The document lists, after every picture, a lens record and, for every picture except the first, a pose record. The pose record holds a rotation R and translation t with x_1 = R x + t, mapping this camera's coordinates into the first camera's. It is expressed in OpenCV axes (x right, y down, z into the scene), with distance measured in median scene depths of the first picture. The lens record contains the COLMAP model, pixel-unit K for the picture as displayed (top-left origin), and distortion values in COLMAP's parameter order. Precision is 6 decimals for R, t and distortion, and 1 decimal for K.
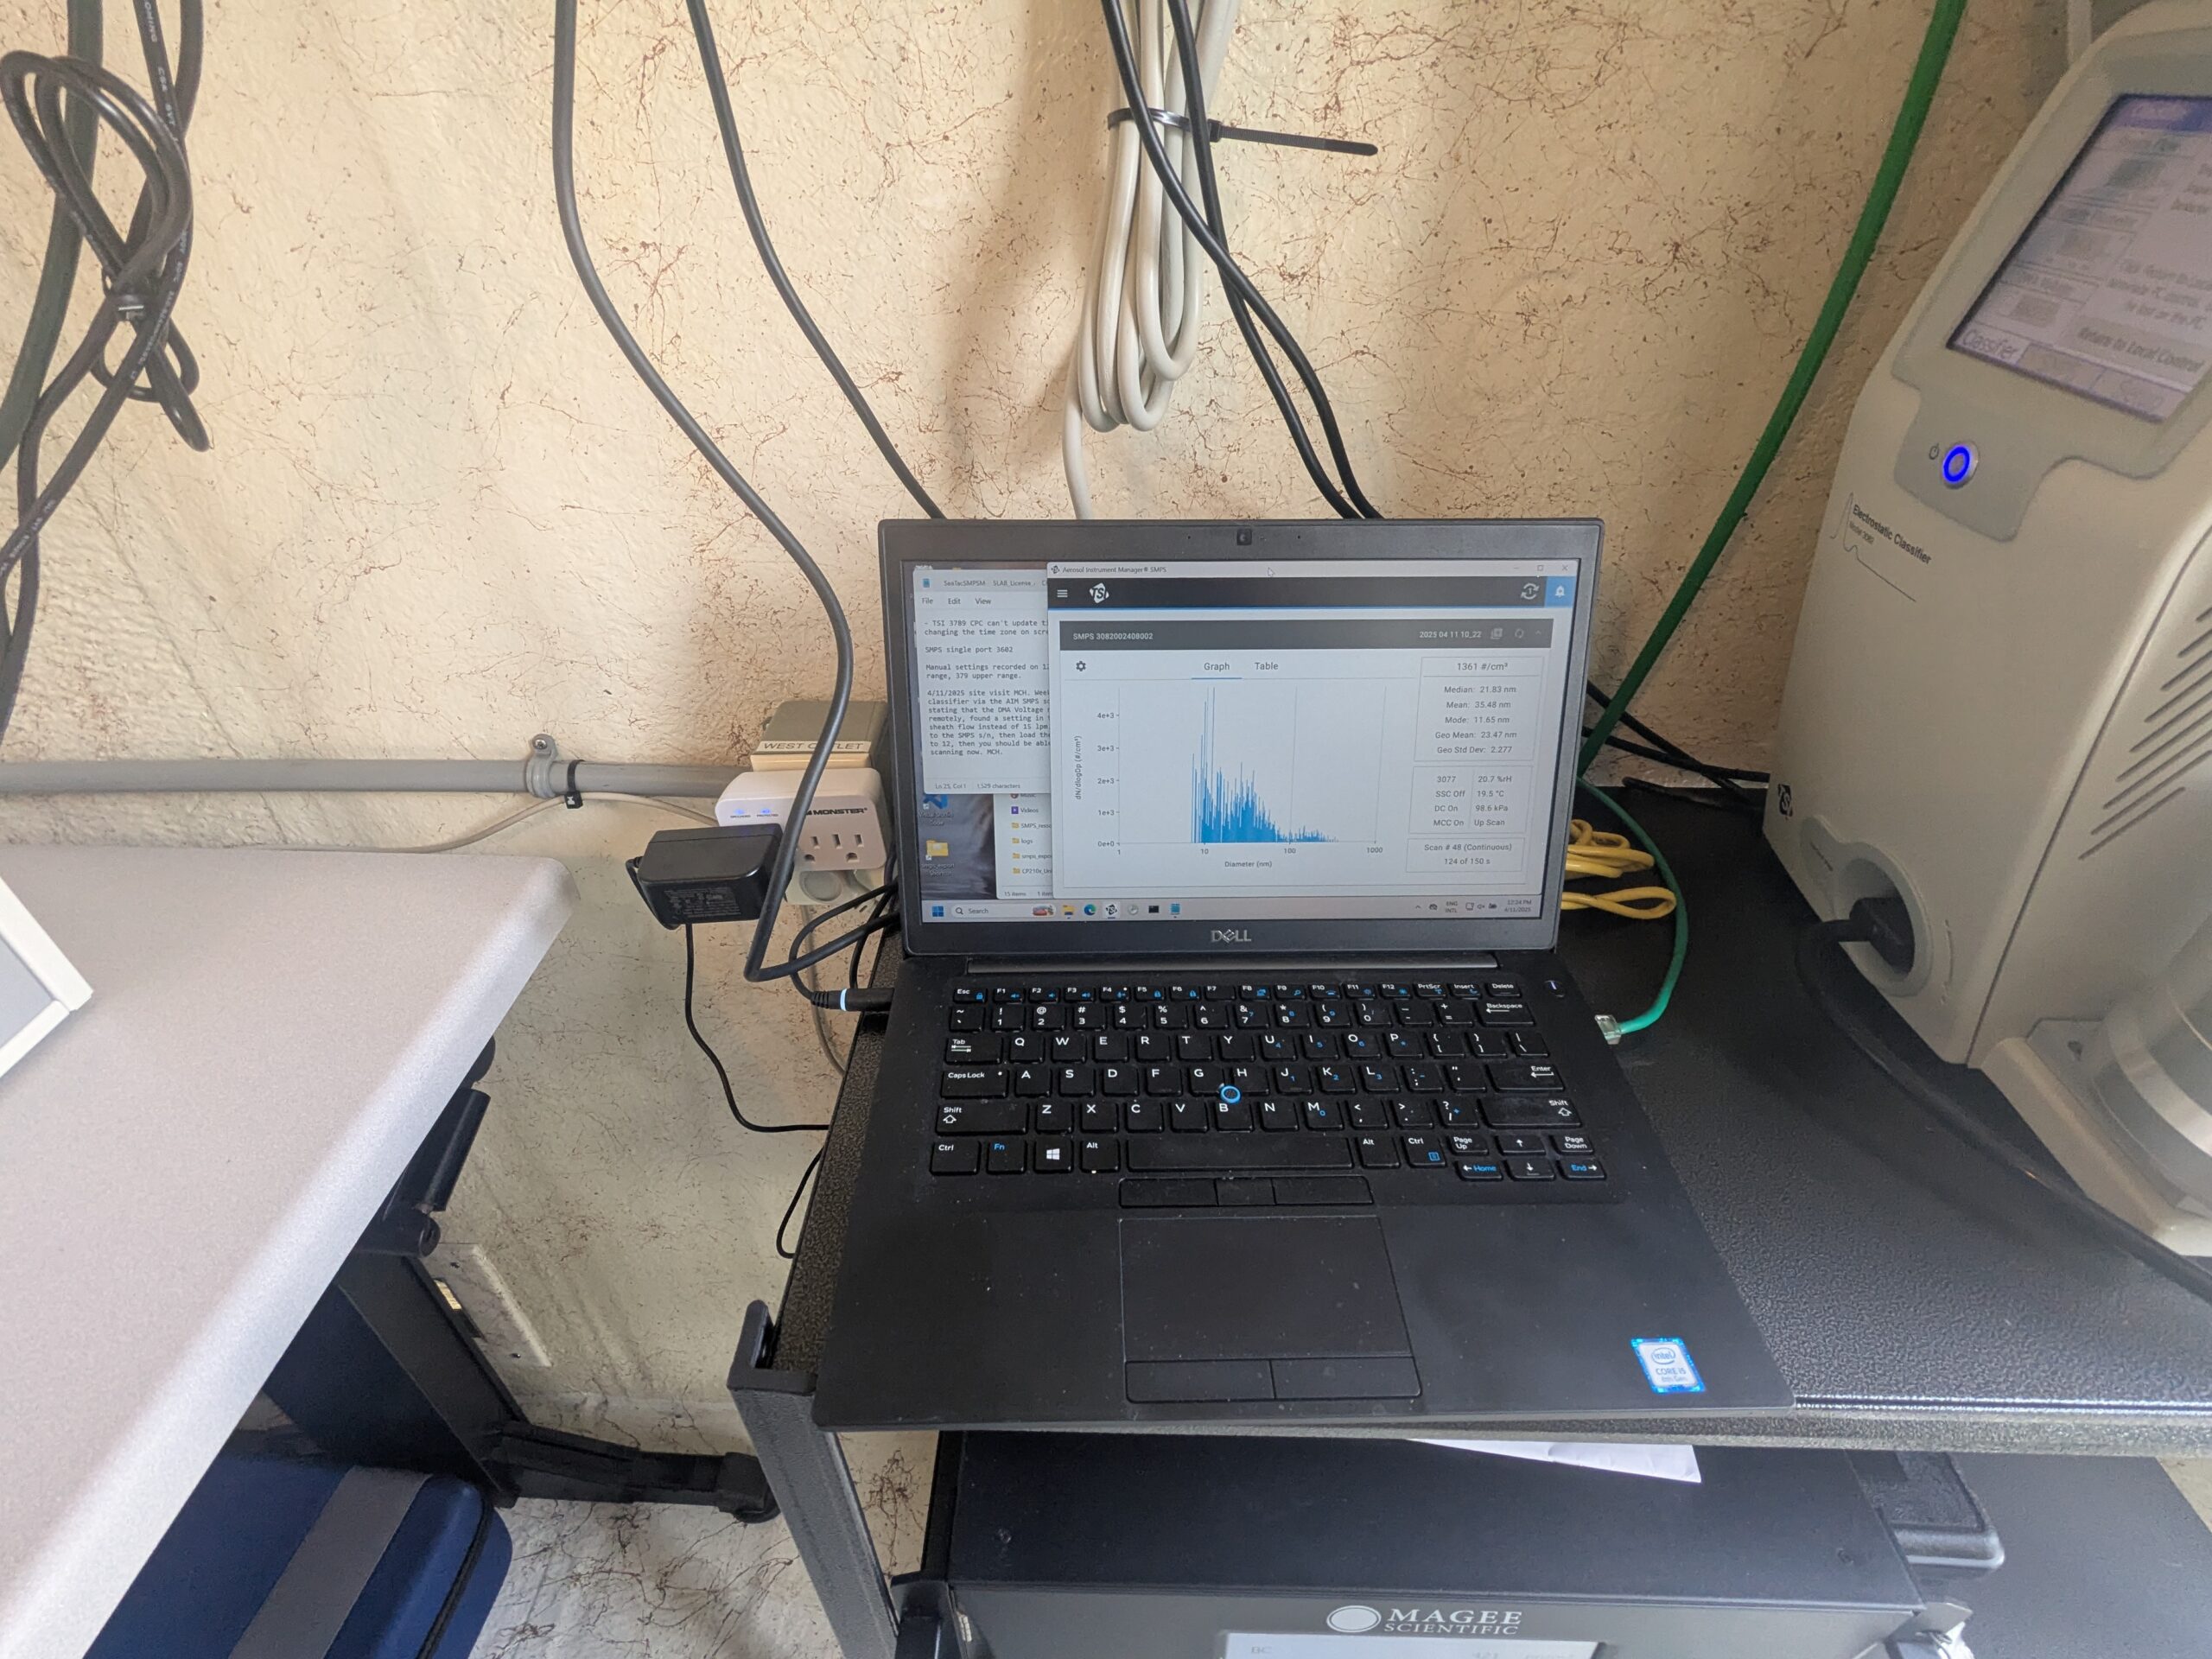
lens RADIAL K [[1043.5, 0, 1106.8], [0, 1043.5, 826.2], [0, 0, 1]] dist [-0.003044, 0.002110]
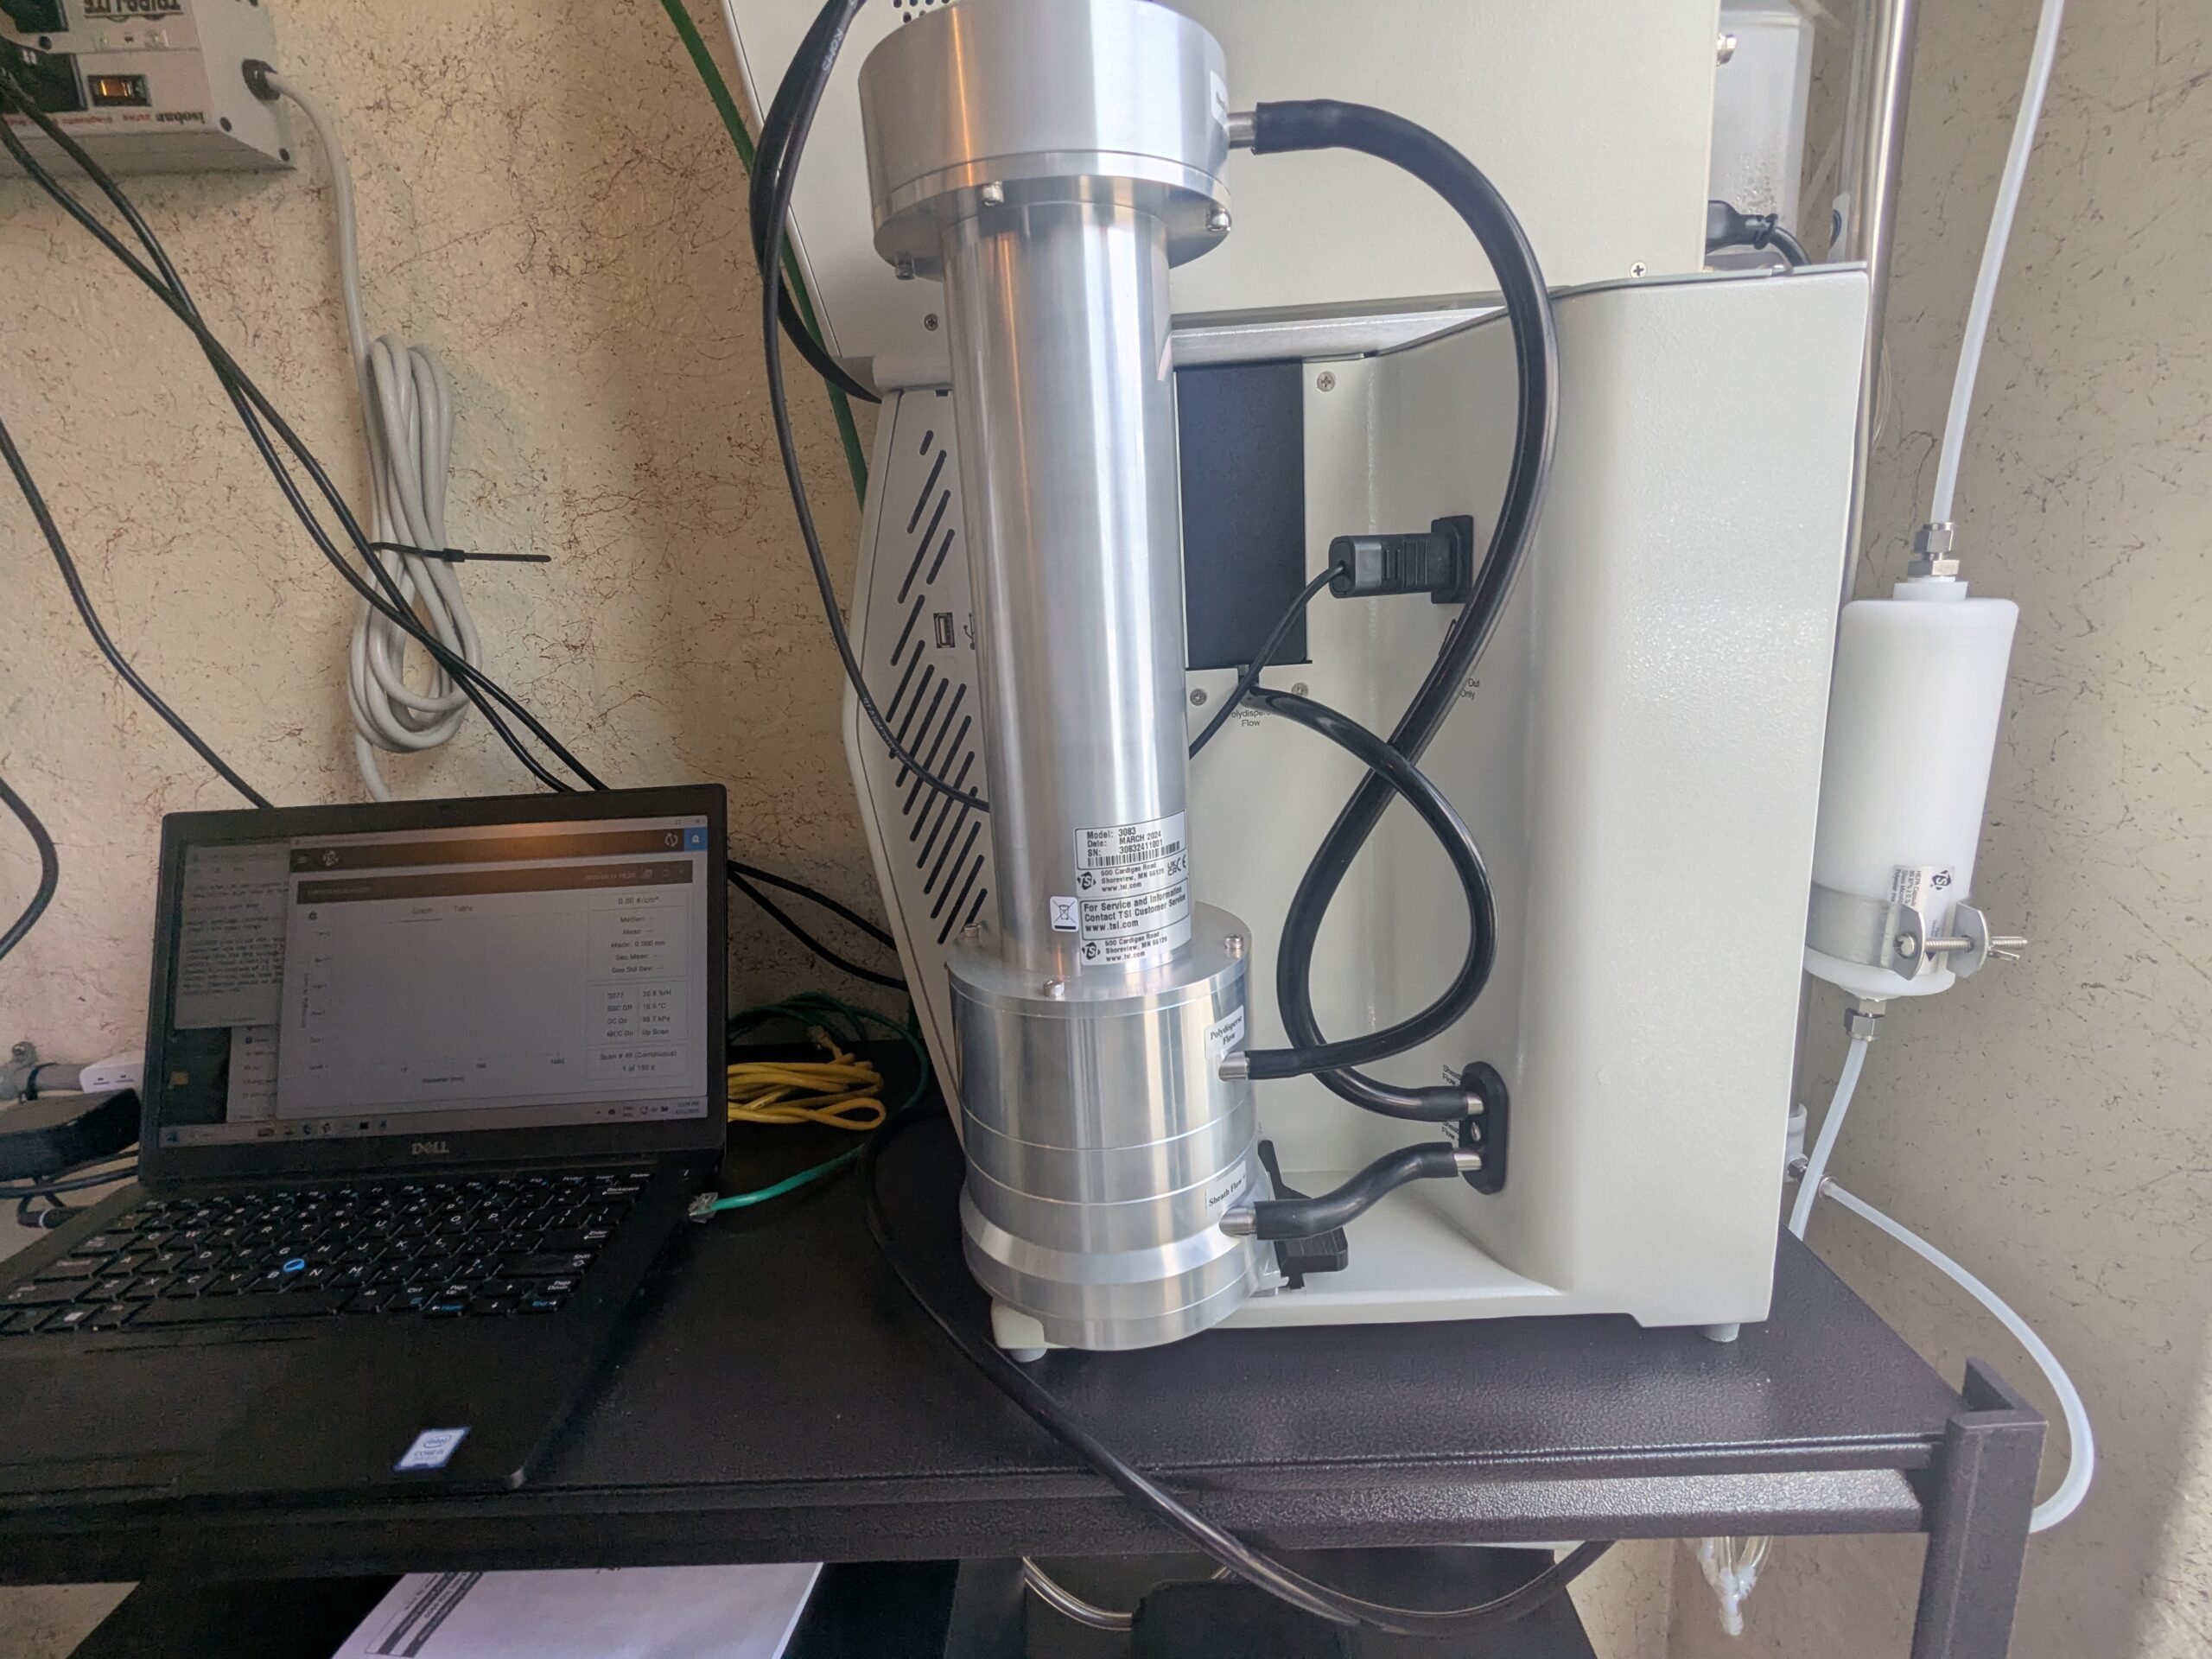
lens RADIAL K [[1043.5, 0, 1106.8], [0, 1043.5, 826.2], [0, 0, 1]] dist [-0.003044, 0.002110]
pose [[0.998403, -0.055176, -0.012131, 0.902996], [0.045808, 0.916347, -0.397757, 0.274696], [0.033063, 0.396566, 0.917411, -0.148195]]
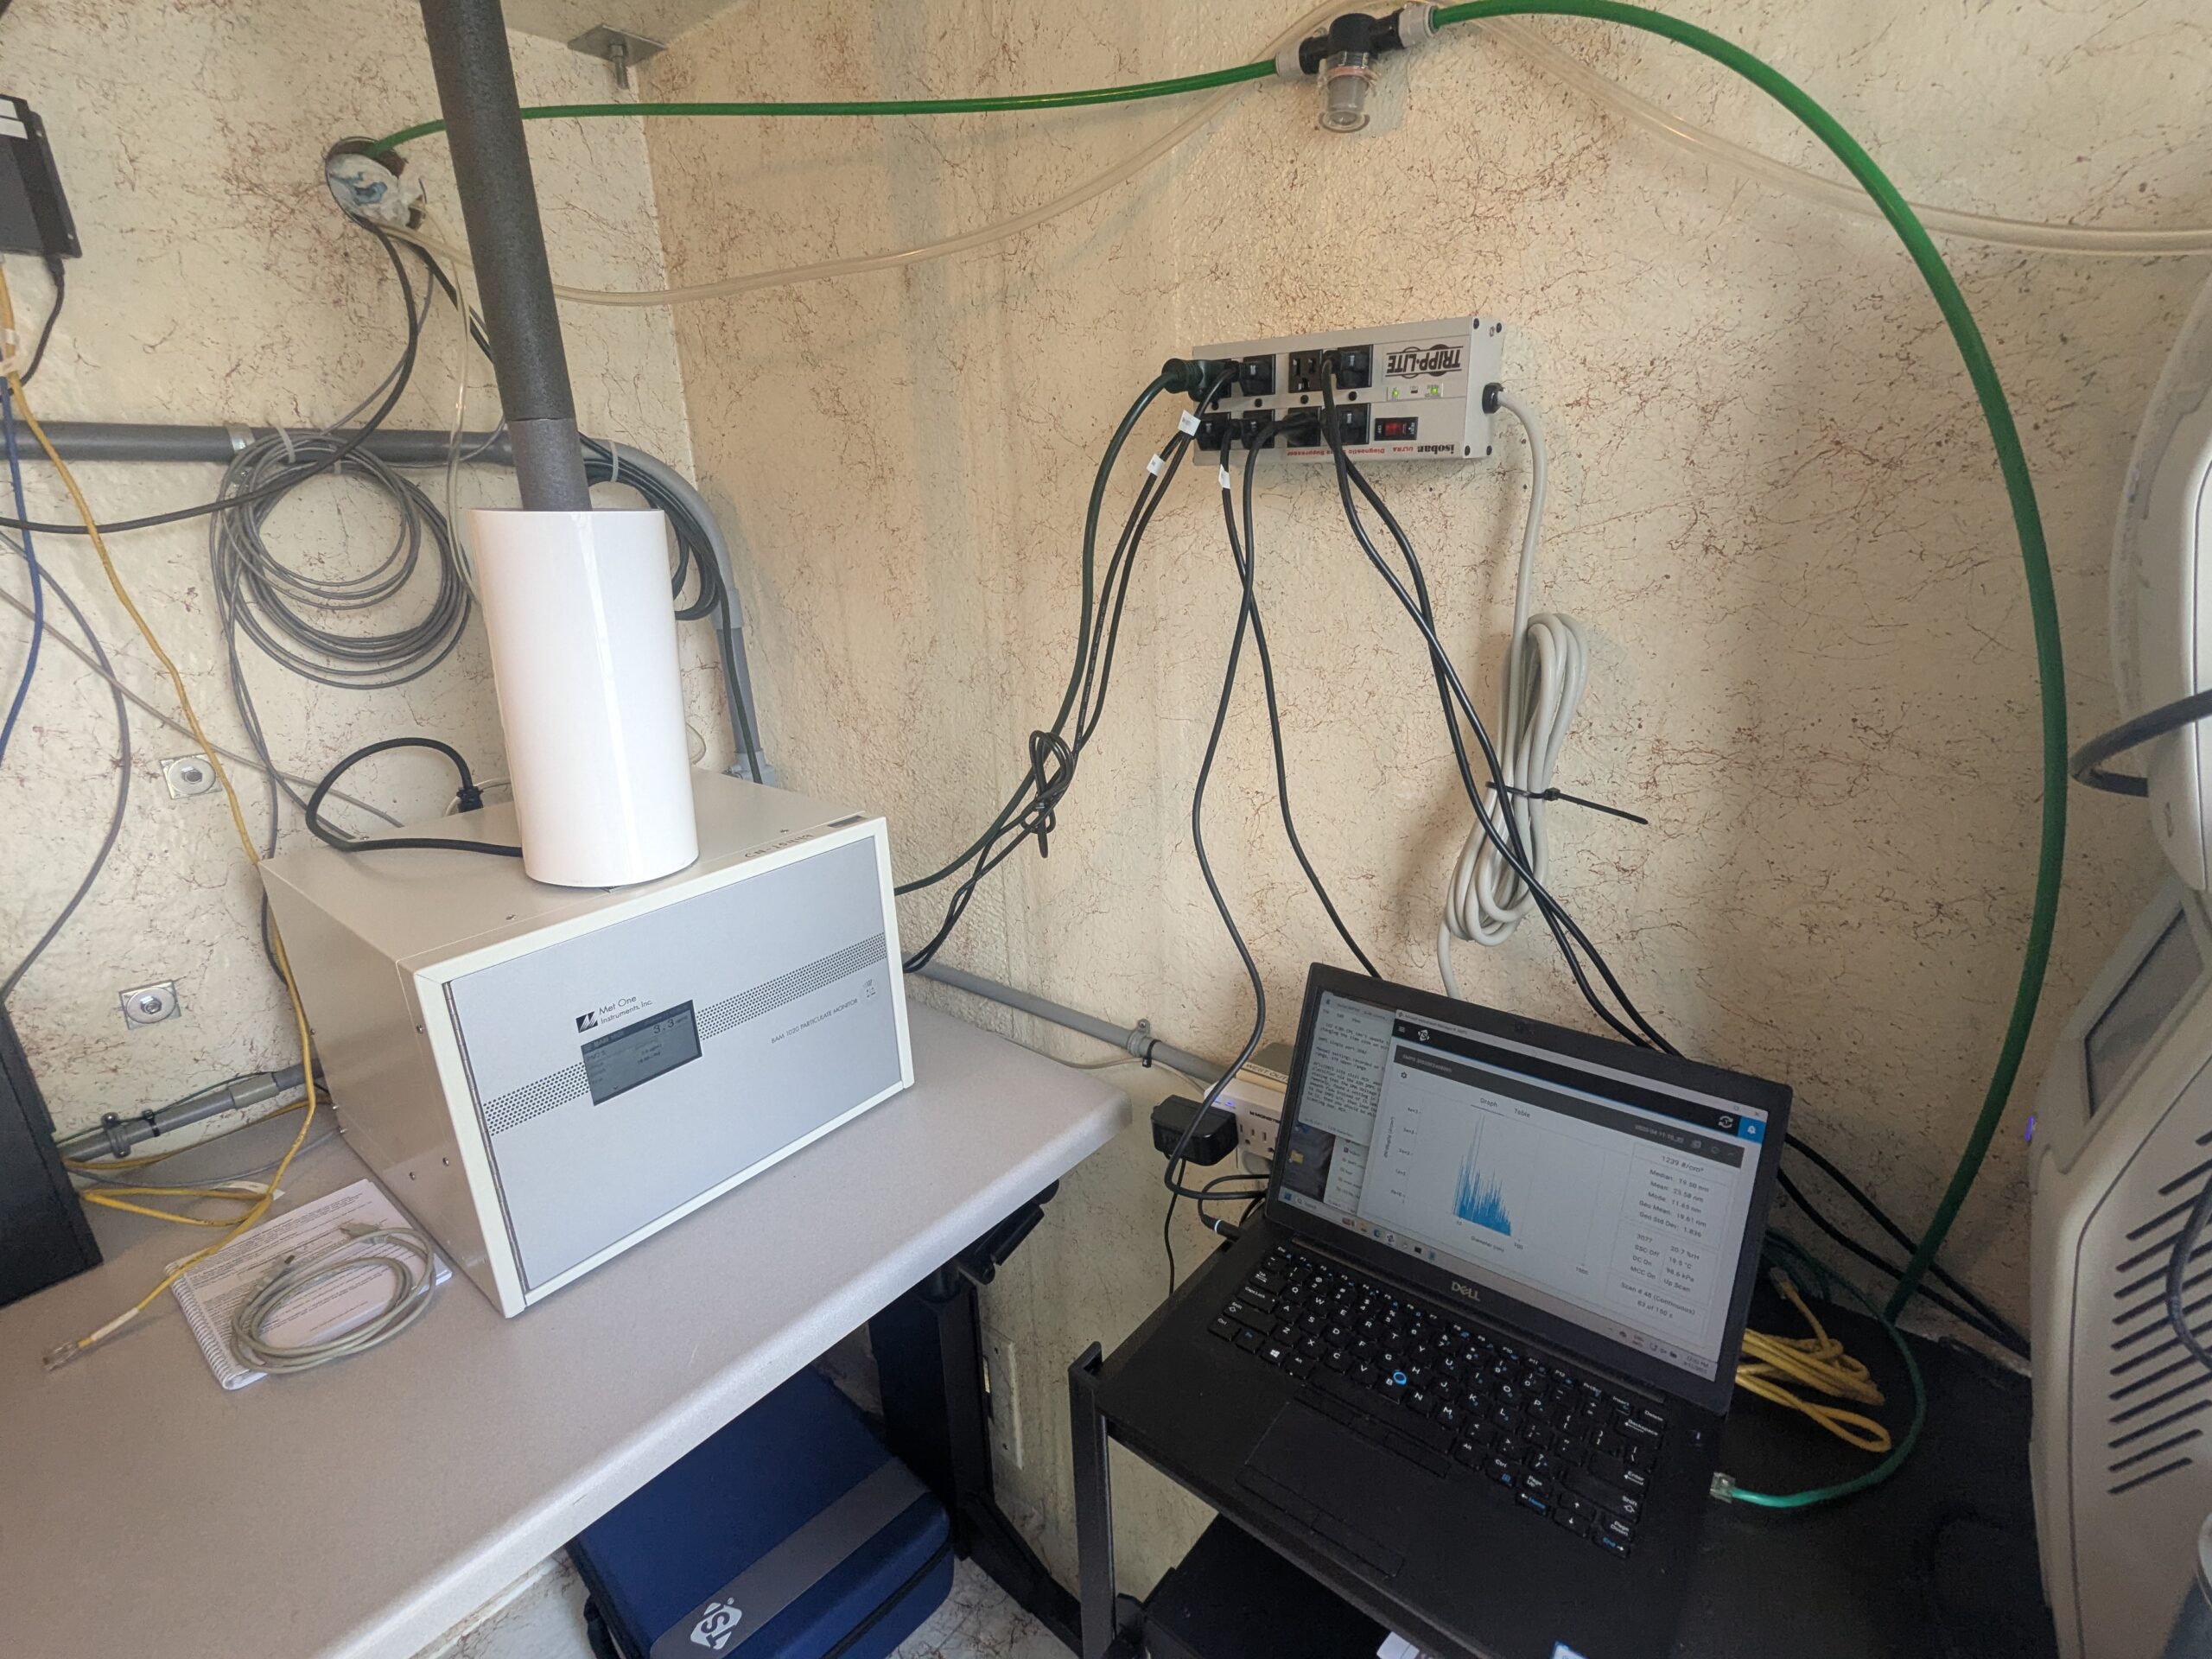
lens RADIAL K [[1043.8, 0, 1107.5], [0, 1043.8, 824.5], [0, 0, 1]] dist [-0.005163, 0.003190]
pose [[0.780928, 0.161433, -0.603399, 0.506742], [-0.340135, 0.920141, -0.194033, -0.039482], [0.523889, 0.356763, 0.773473, -0.602710]]
